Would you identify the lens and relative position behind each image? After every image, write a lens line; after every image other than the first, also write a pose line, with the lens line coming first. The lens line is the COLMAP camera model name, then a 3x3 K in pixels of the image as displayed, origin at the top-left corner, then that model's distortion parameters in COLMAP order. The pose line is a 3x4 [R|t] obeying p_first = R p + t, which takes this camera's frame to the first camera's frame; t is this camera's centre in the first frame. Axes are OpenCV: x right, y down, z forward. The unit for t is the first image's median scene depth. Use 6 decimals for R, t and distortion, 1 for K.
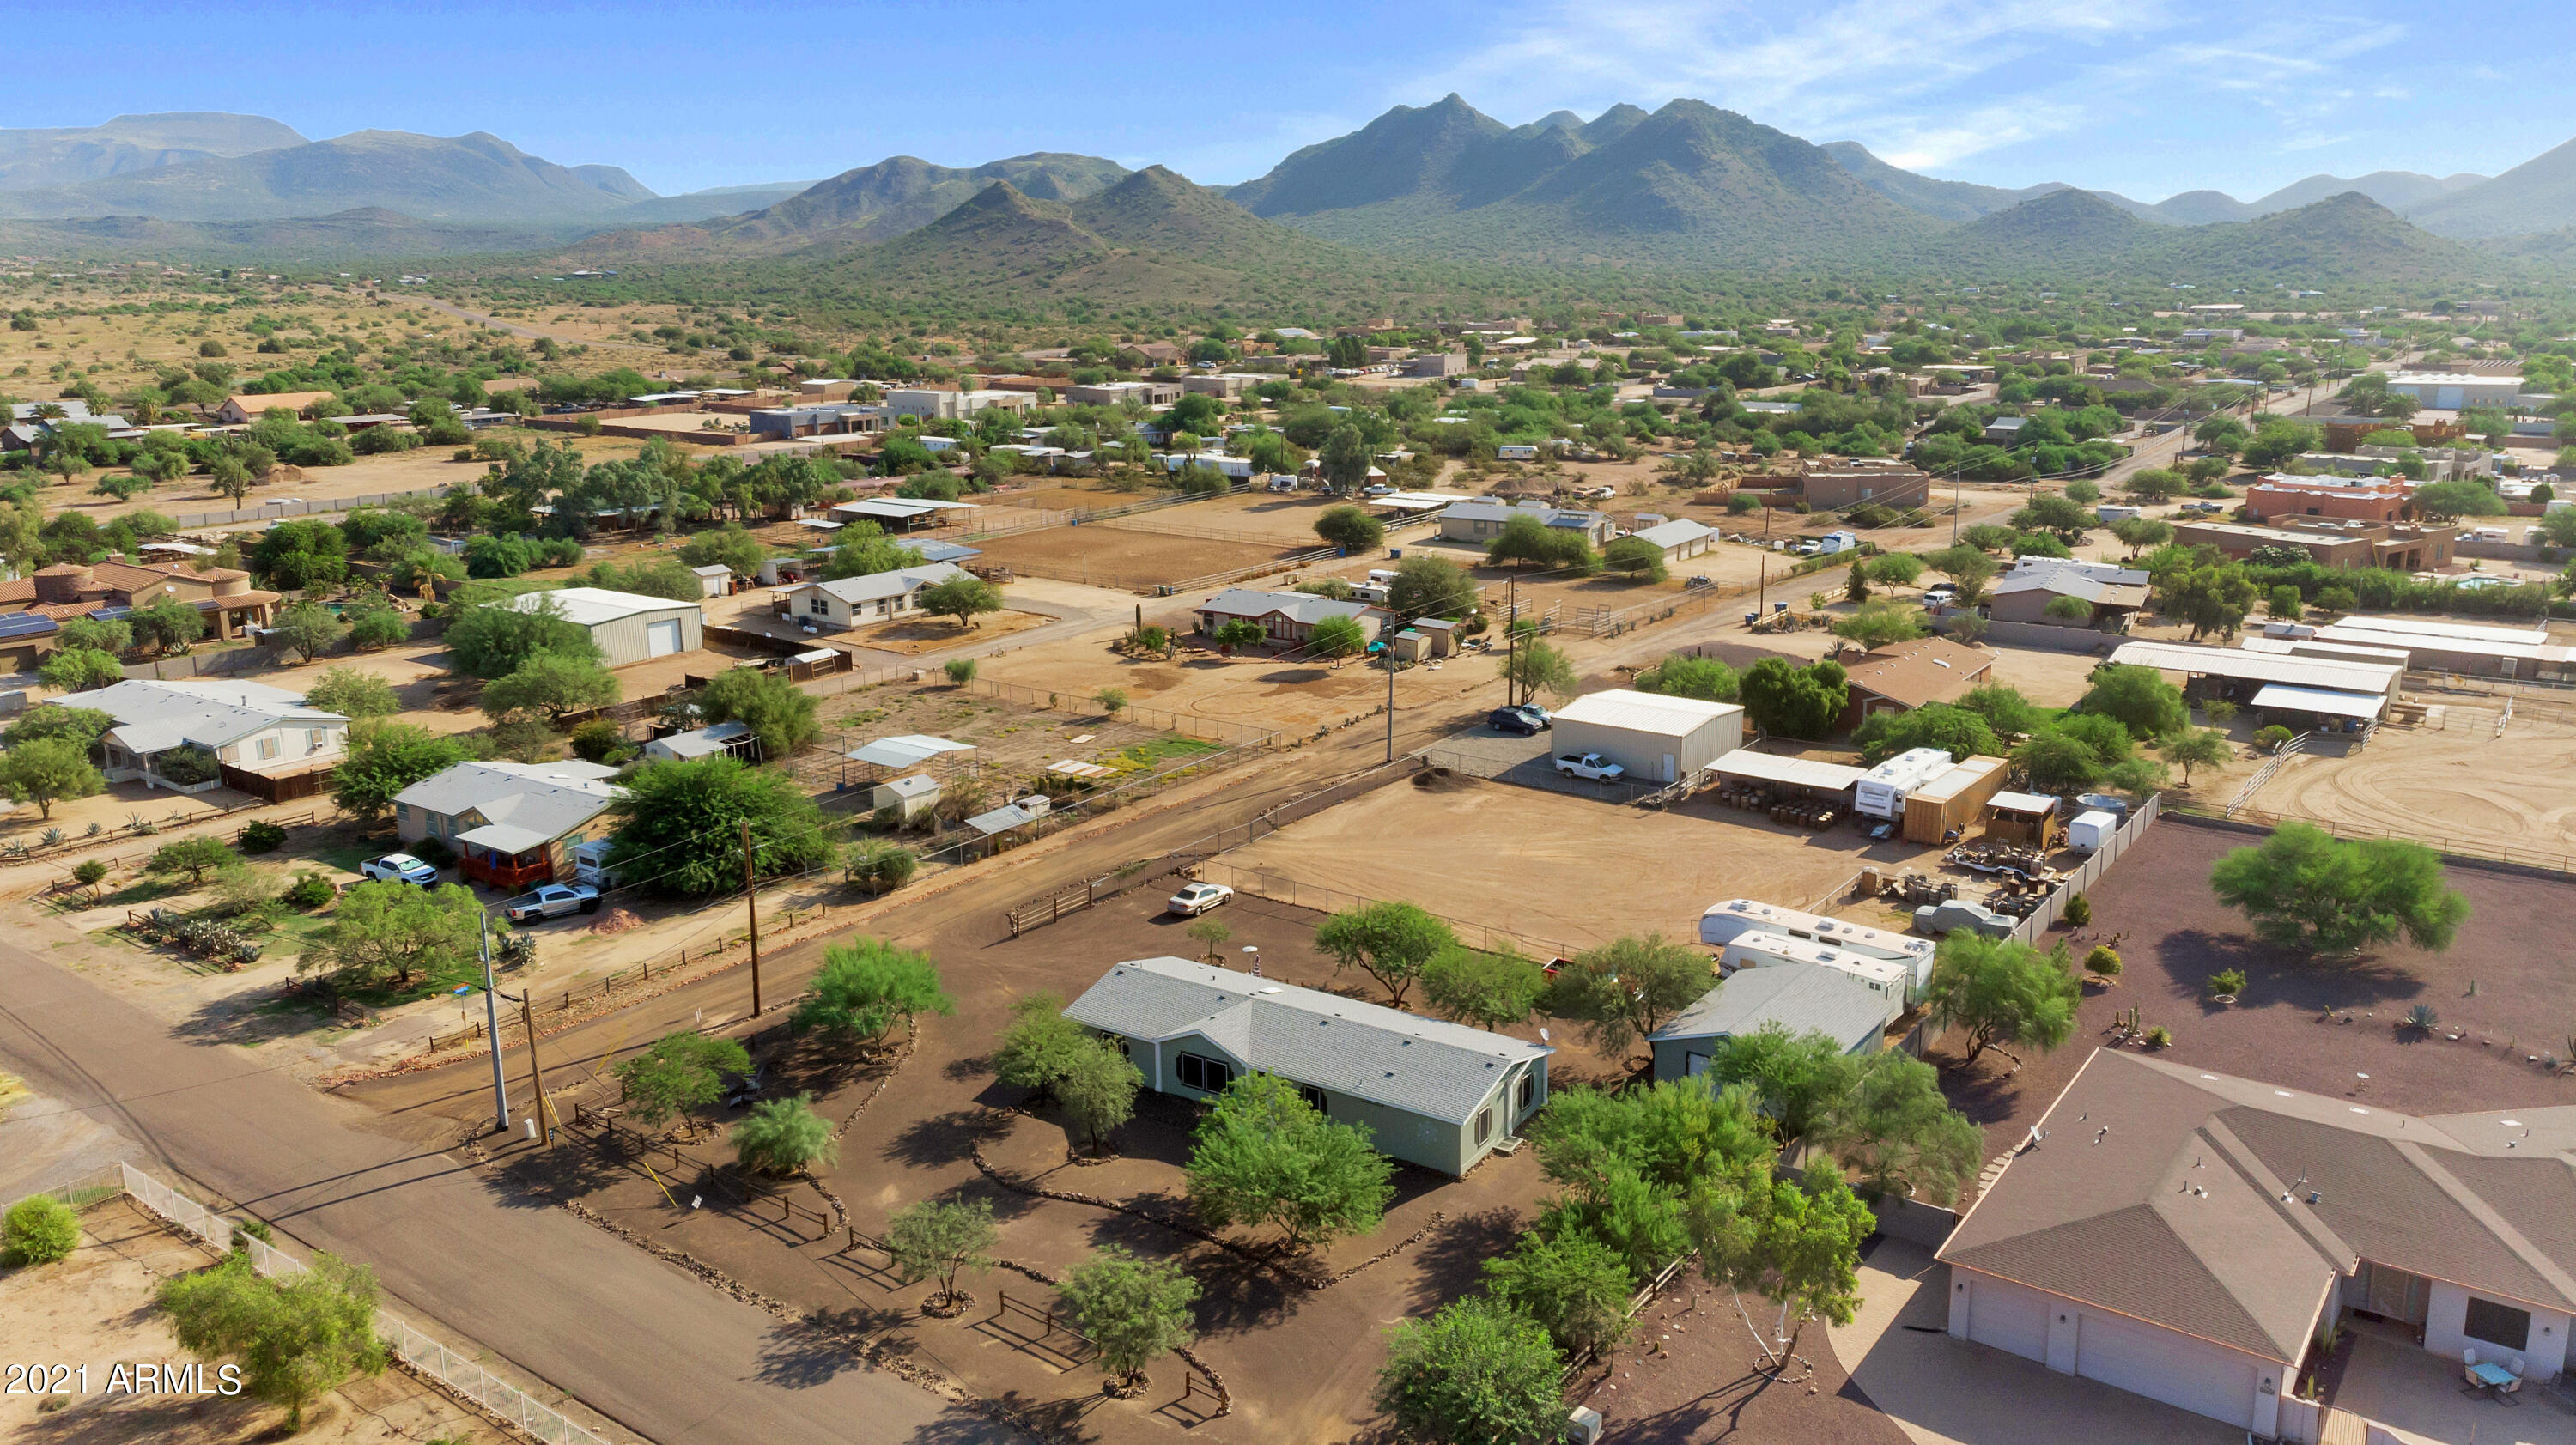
lens RADIAL K [[1857.4, 0, 1305.8], [0, 1857.4, 781.6], [0, 0, 1]] dist [0.025417, 0.007904]
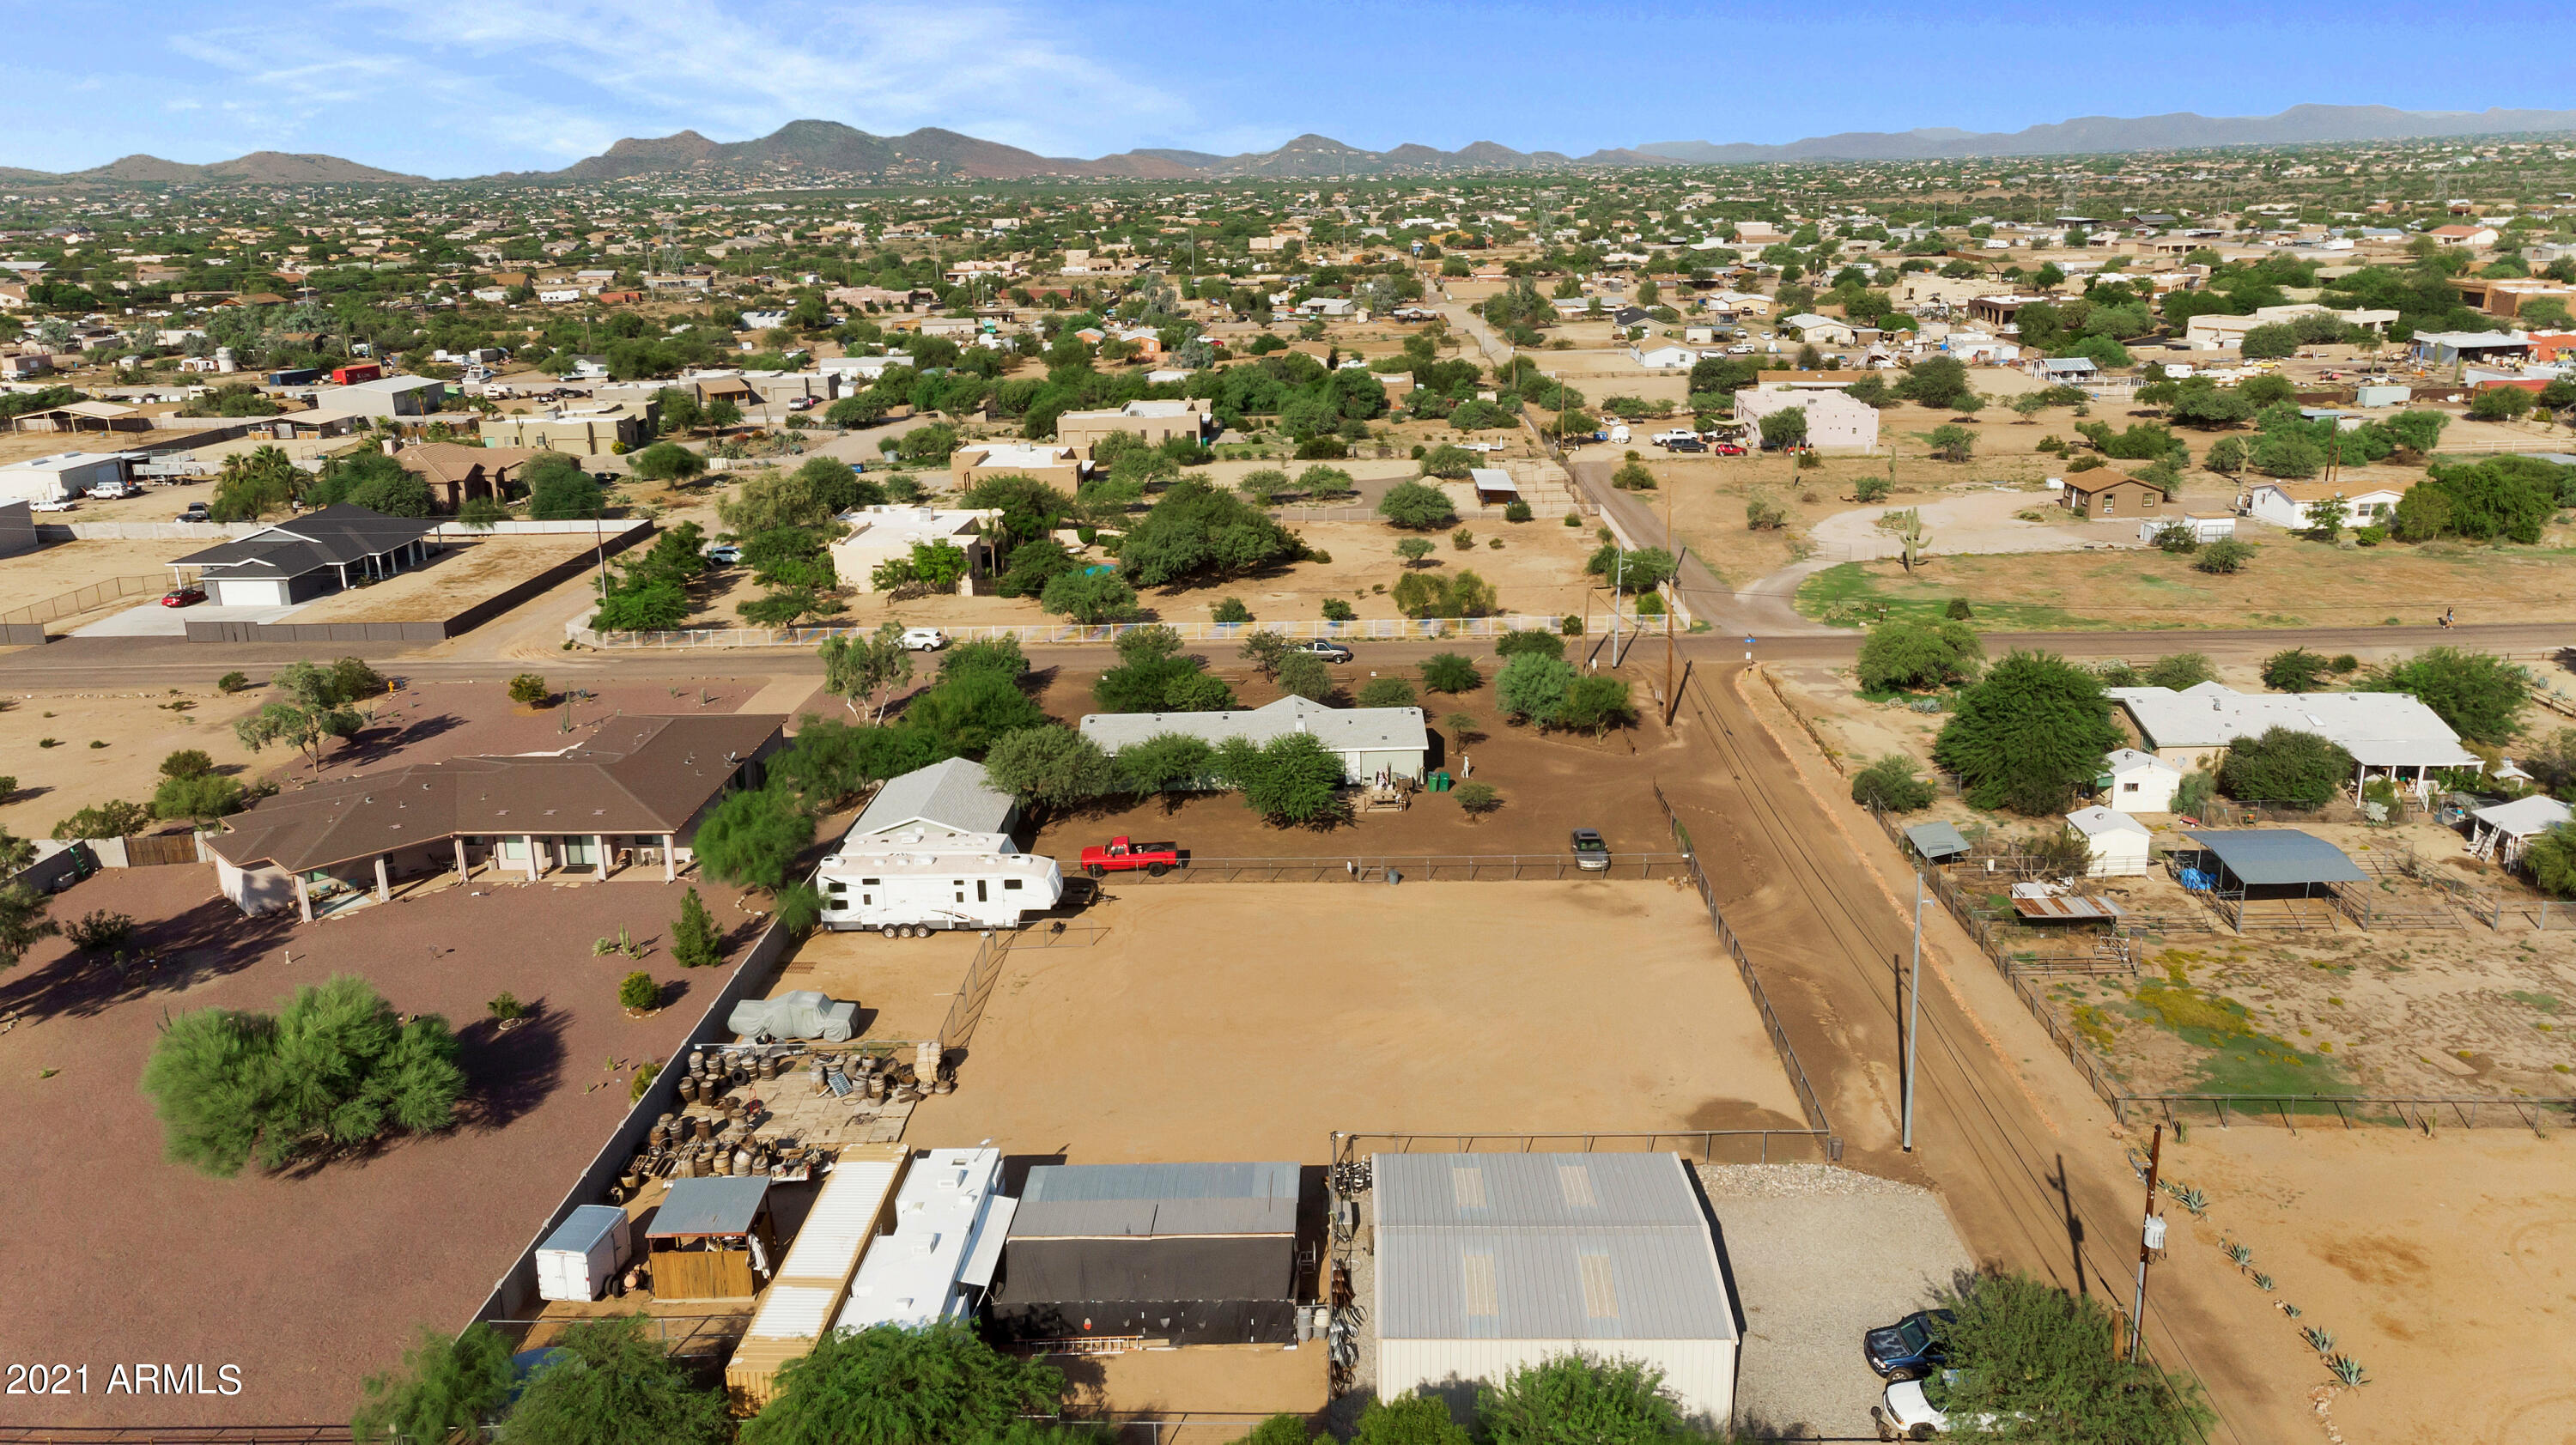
lens RADIAL K [[1823.4, 0, 1355.3], [0, 1823.4, 734.4], [0, 0, 1]] dist [0.076965, 0.000710]
pose [[-0.800260, 0.196573, -0.566519, 0.471751], [-0.145936, 0.852496, 0.501949, -0.371017], [0.581625, 0.484365, -0.653531, 1.277003]]
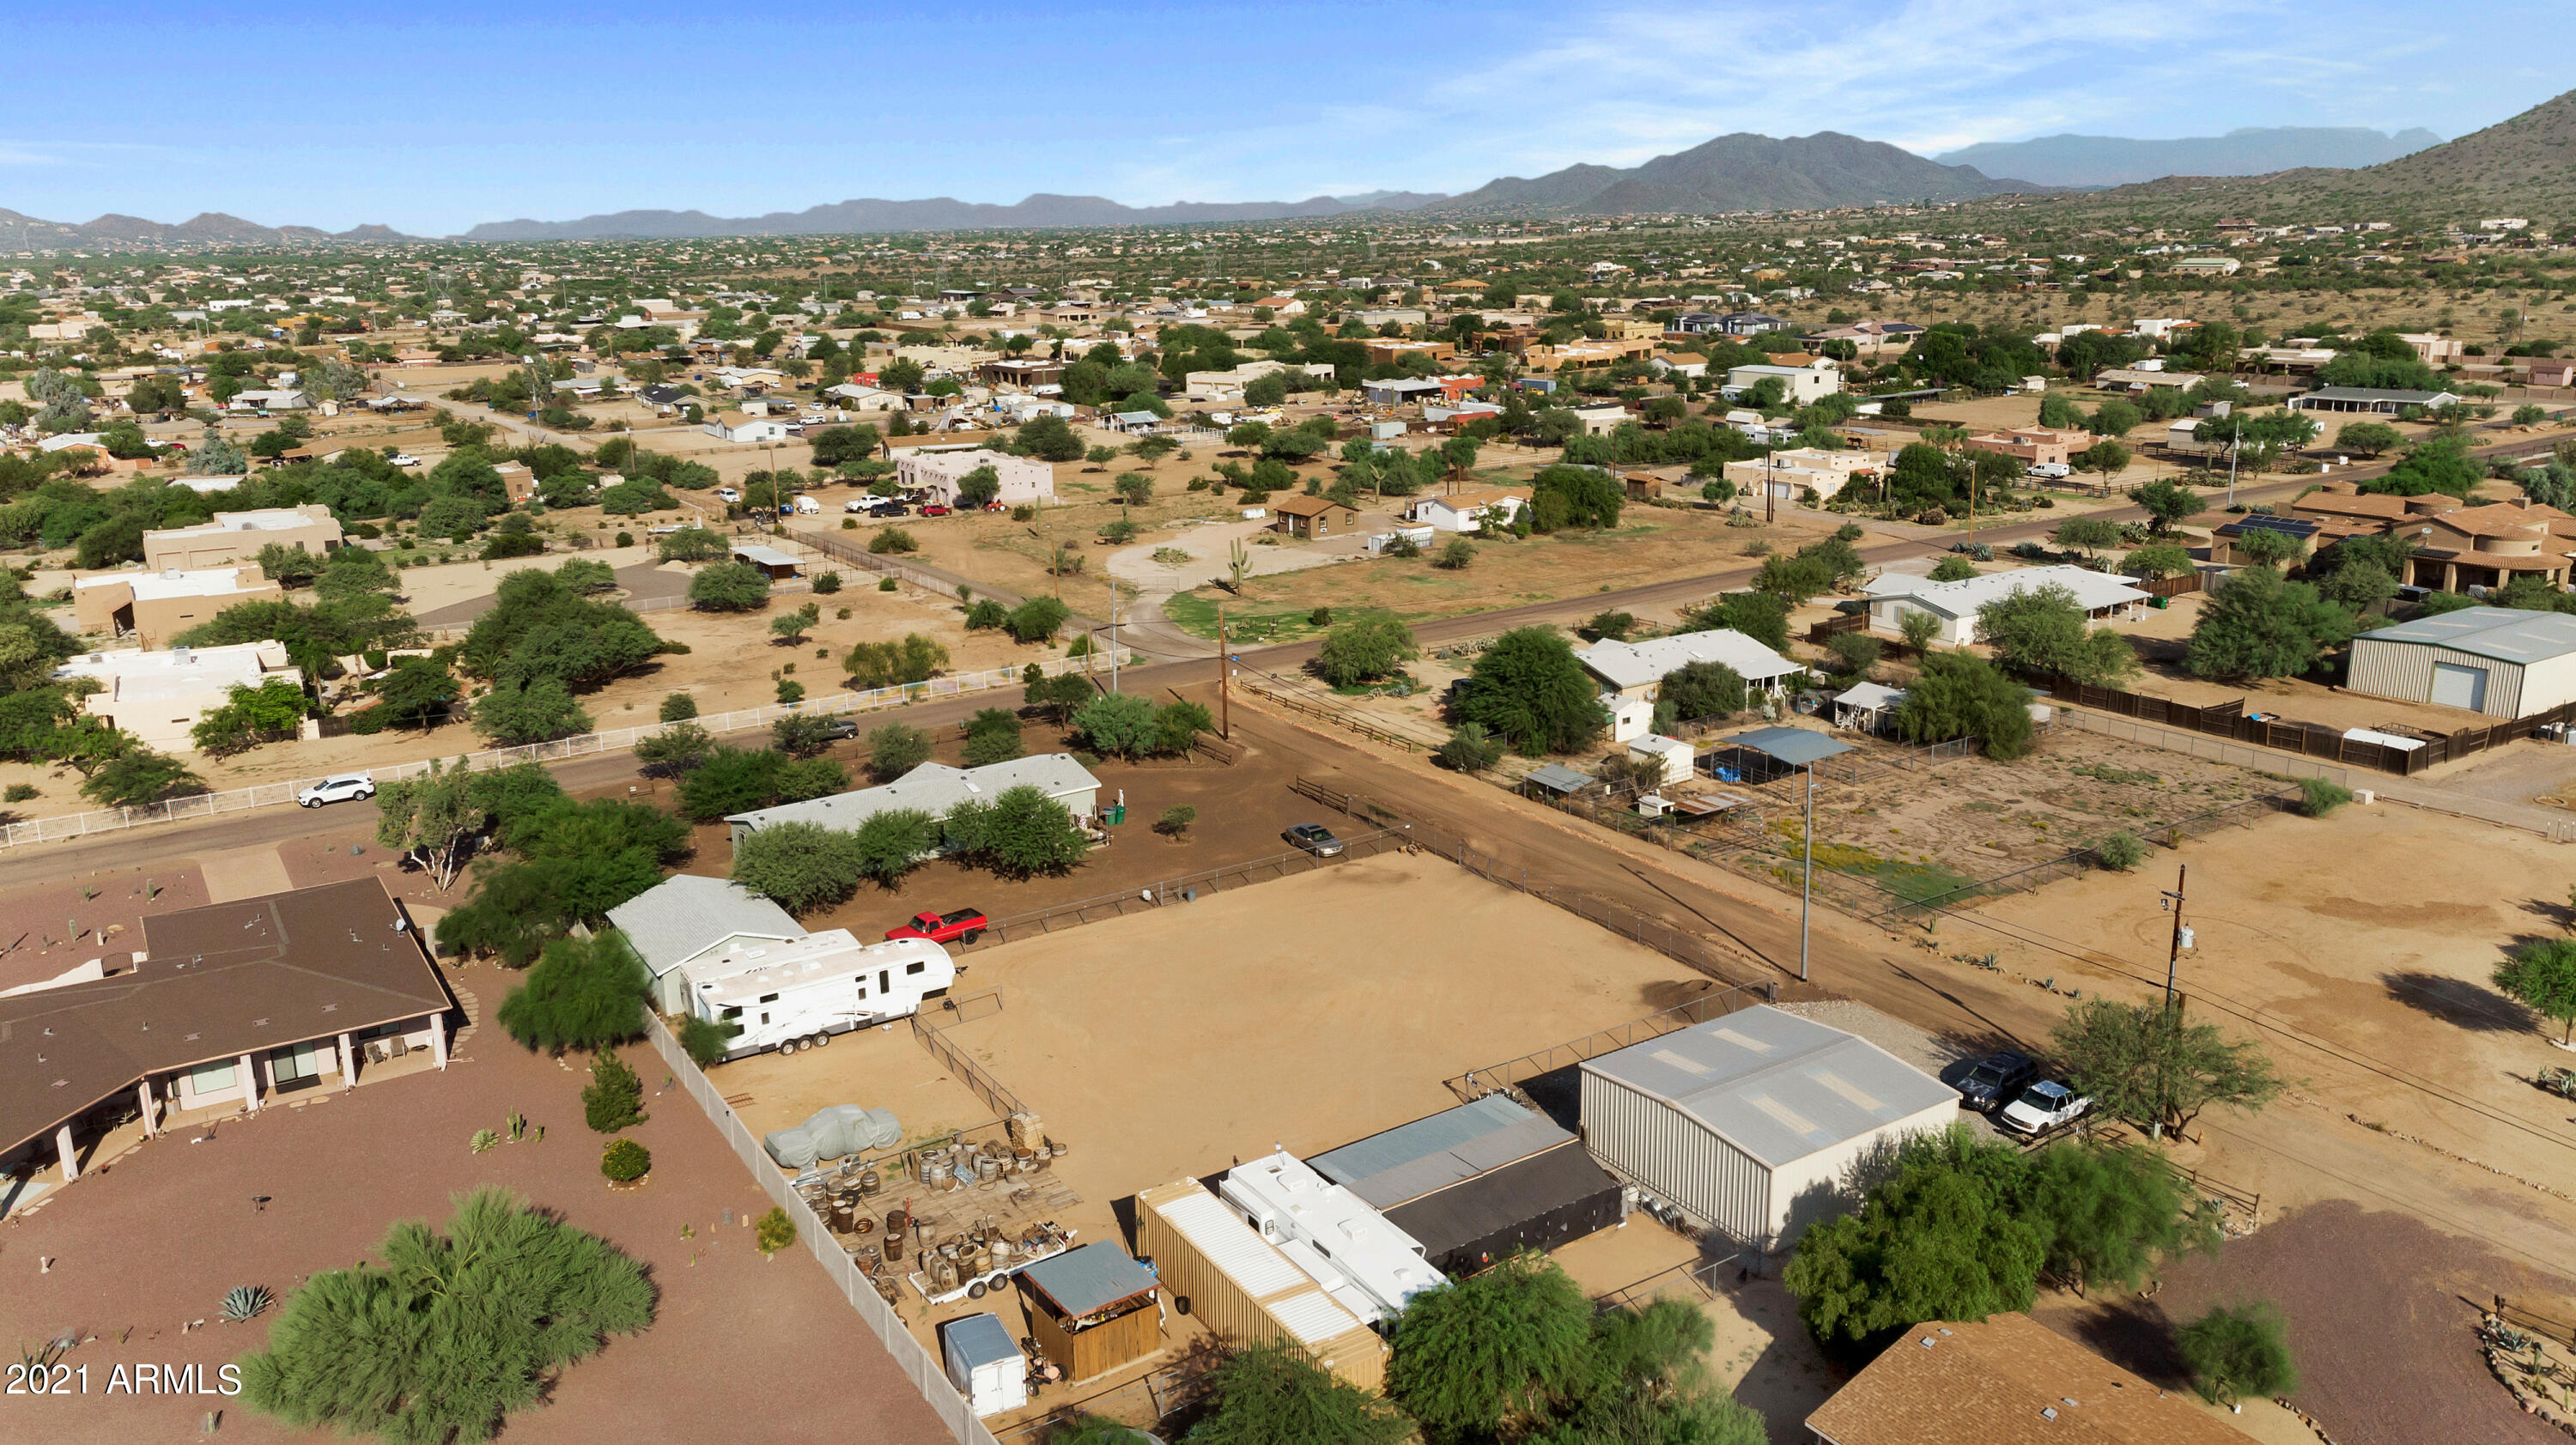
lens RADIAL K [[1827.2, 0, 1288.0], [0, 1827.2, 722.5], [0, 0, 1]] dist [0.043598, 0.002968]
pose [[-0.348362, 0.263254, -0.899634, 0.741687], [-0.236190, 0.904133, 0.356030, -0.312271], [0.907116, 0.336511, -0.252787, 1.037422]]
